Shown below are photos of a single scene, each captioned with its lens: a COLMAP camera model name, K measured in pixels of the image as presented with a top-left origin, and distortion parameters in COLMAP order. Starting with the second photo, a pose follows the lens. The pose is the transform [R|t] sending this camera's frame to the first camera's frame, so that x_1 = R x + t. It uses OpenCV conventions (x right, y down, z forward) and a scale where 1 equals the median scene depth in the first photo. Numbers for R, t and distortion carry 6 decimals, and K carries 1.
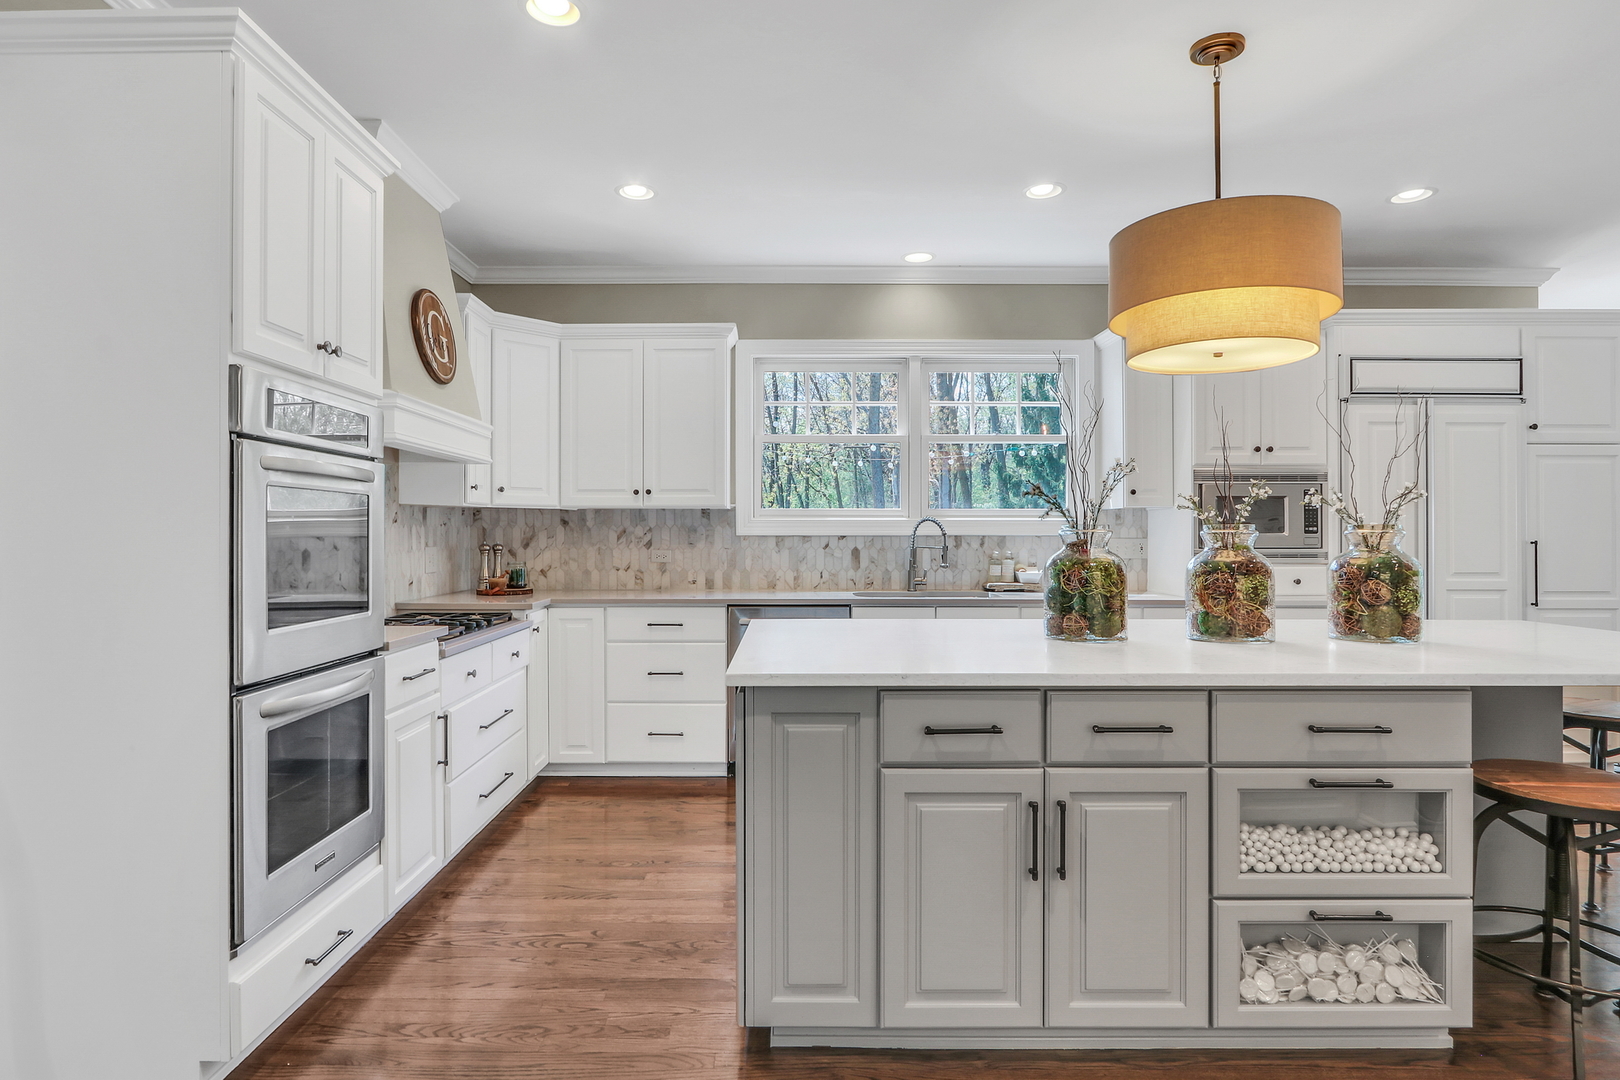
lens RADIAL K [[885.3, 0, 788.7], [0, 885.3, 540.0], [0, 0, 1]] dist [-0.018224, 0.001666]
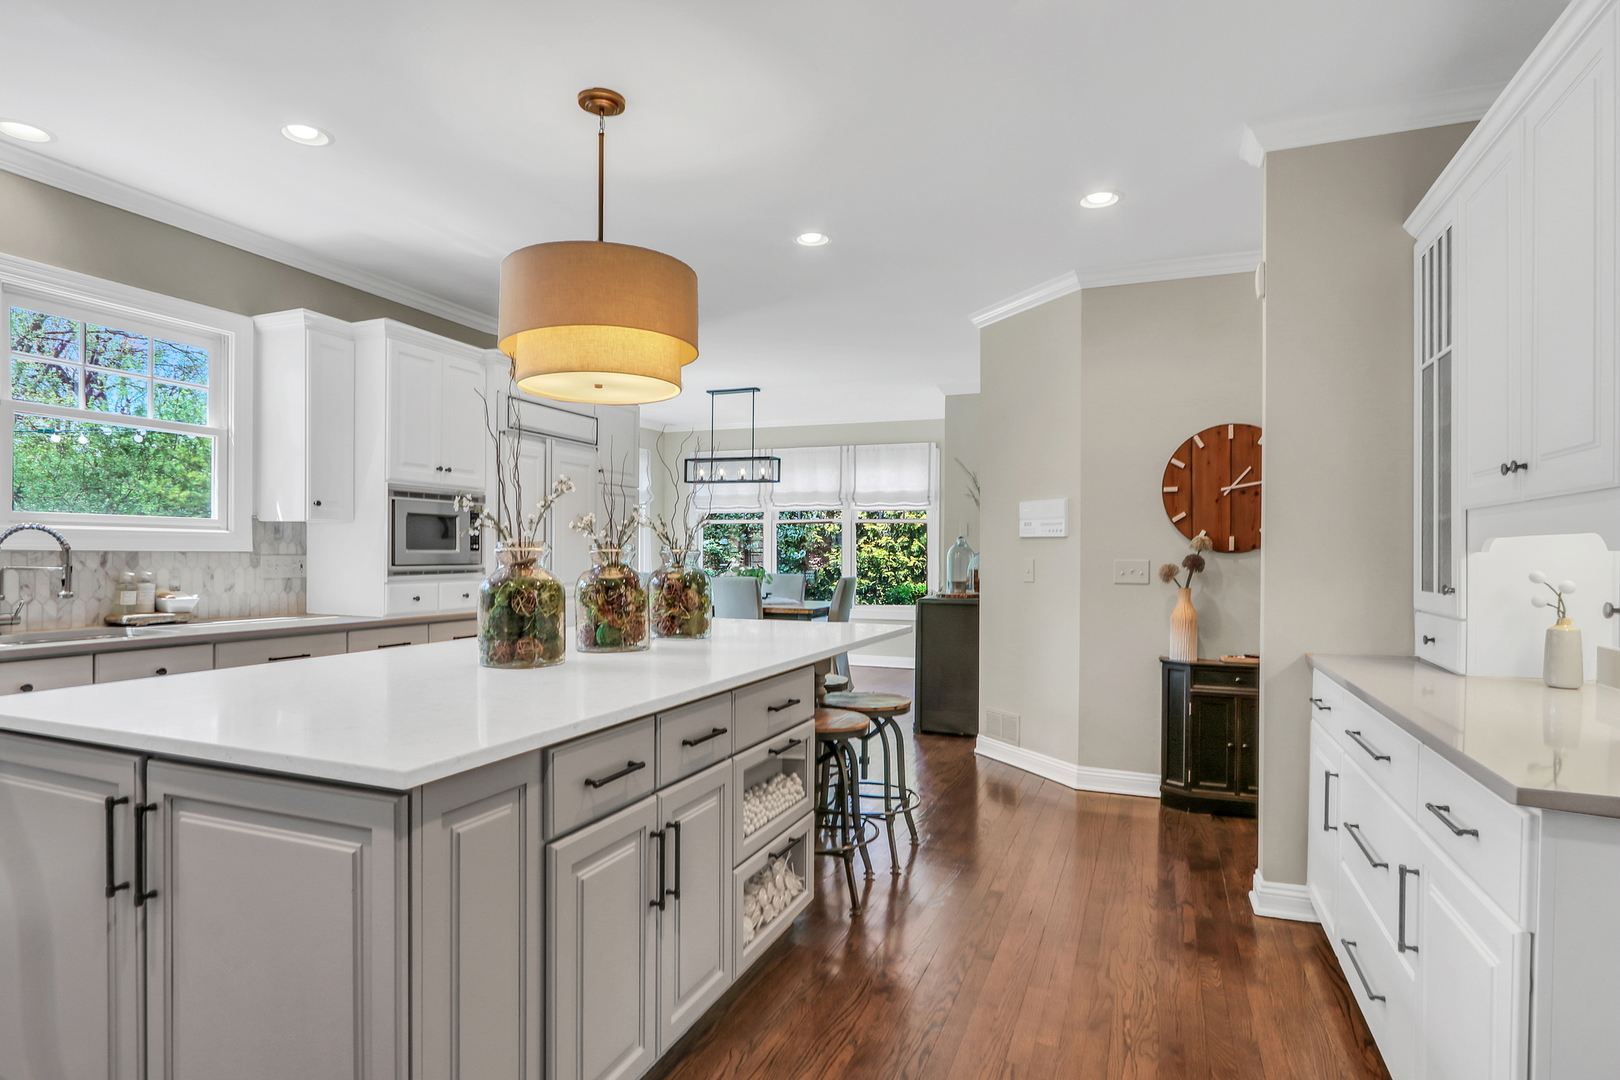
lens RADIAL K [[873.2, 0, 789.0], [0, 873.2, 561.8], [0, 0, 1]] dist [-0.018585, 0.008286]
pose [[0.378314, -0.007644, 0.925646, -0.261336], [-0.000672, 0.999963, 0.008533, -0.003076], [-0.925677, -0.003850, 0.378295, 0.240453]]
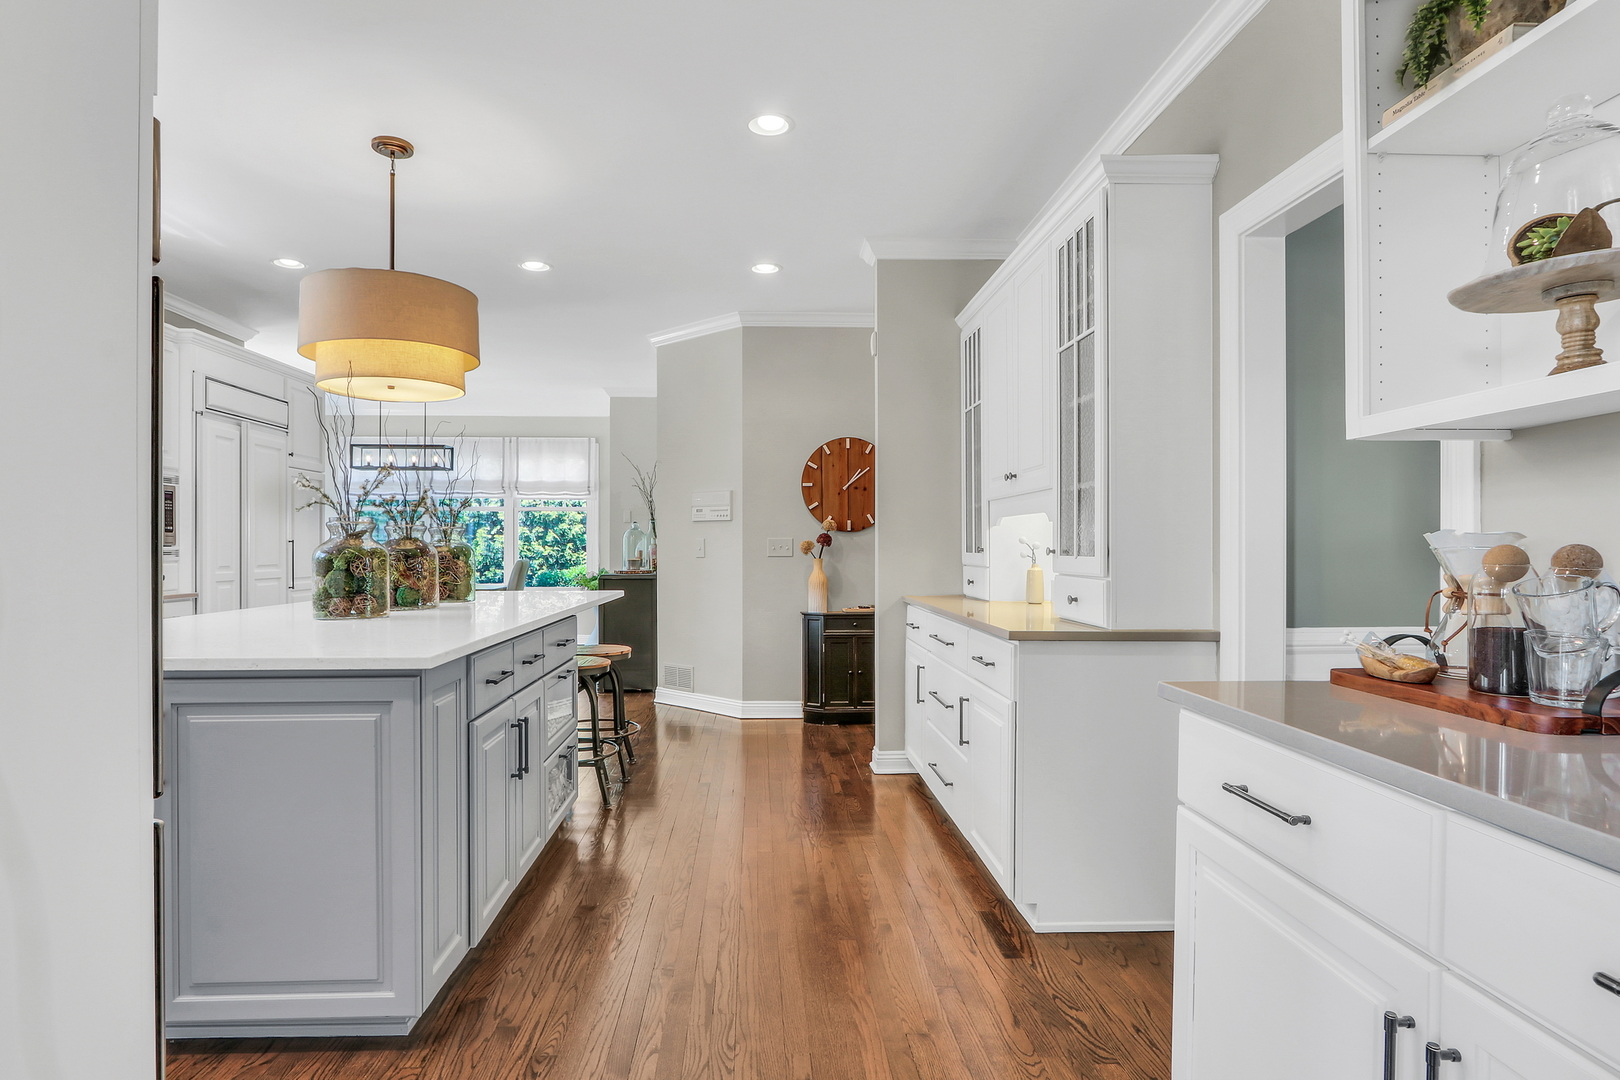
lens RADIAL K [[873.2, 0, 789.0], [0, 873.2, 561.8], [0, 0, 1]] dist [-0.018585, 0.008286]
pose [[-0.048155, -0.018884, 0.998661, -0.508068], [0.007152, 0.999789, 0.019250, 0.014079], [-0.998814, 0.008069, -0.048010, 0.308009]]
